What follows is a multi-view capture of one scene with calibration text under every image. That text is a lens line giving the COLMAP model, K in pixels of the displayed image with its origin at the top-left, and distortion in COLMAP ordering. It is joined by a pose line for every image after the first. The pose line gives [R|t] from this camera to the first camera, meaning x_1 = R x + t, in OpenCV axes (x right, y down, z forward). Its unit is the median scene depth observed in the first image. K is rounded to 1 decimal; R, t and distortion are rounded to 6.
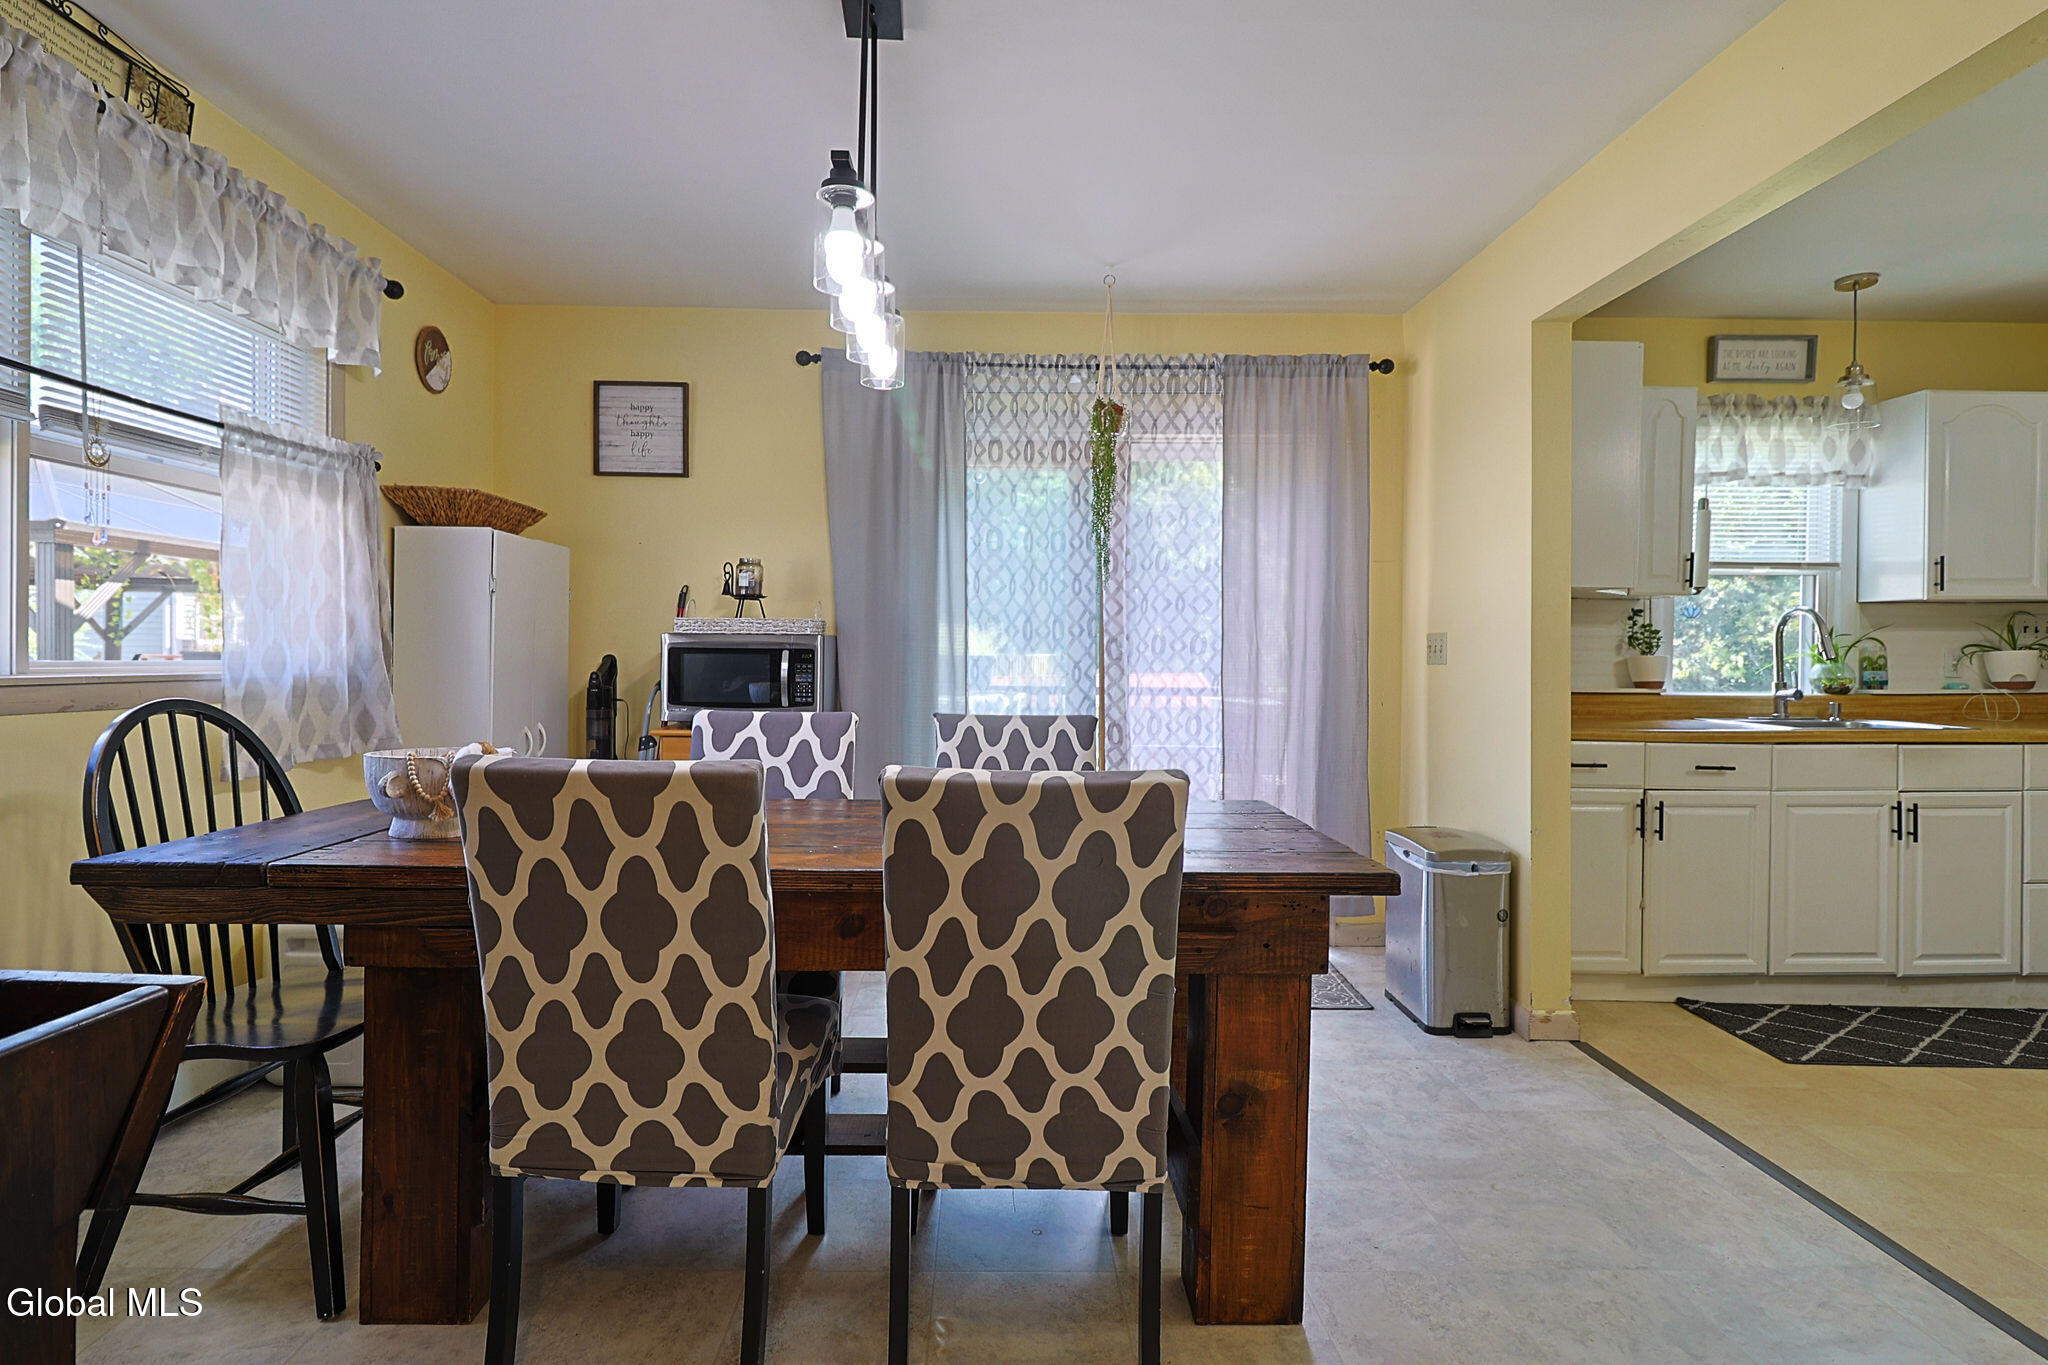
lens RADIAL K [[1051.9, 0, 1019.5], [0, 1051.9, 652.8], [0, 0, 1]] dist [0.011096, -0.000120]
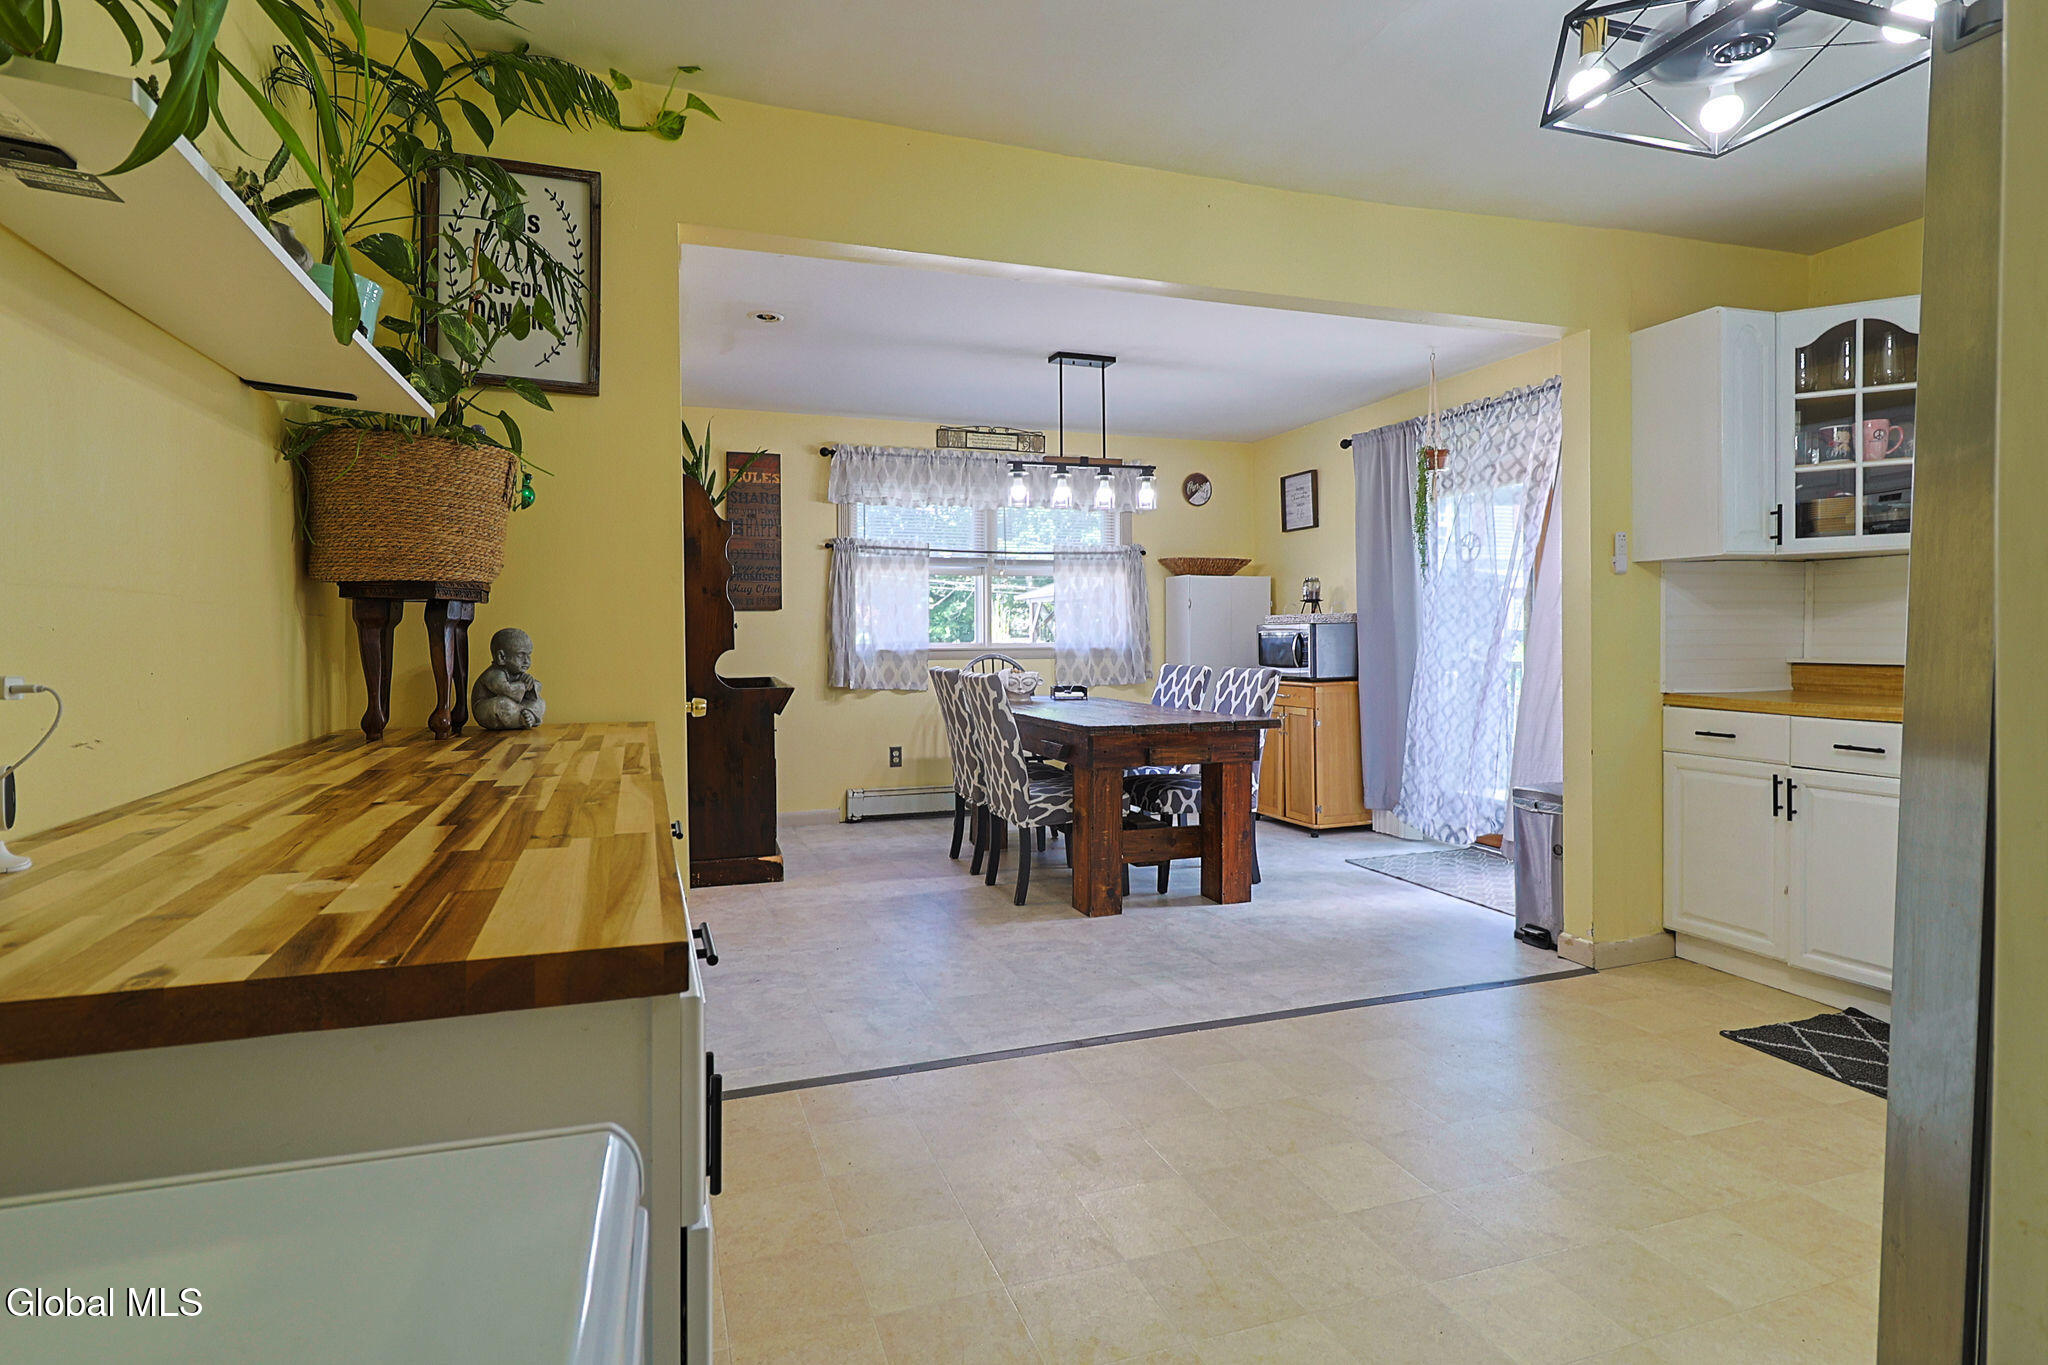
lens RADIAL K [[1051.9, 0, 1019.5], [0, 1051.9, 652.8], [0, 0, 1]] dist [0.011096, -0.000120]
pose [[0.315538, -0.001084, -0.948912, 1.089580], [0.010622, 0.999941, 0.002390, 0.017528], [0.948853, -0.010834, 0.315531, 0.055205]]
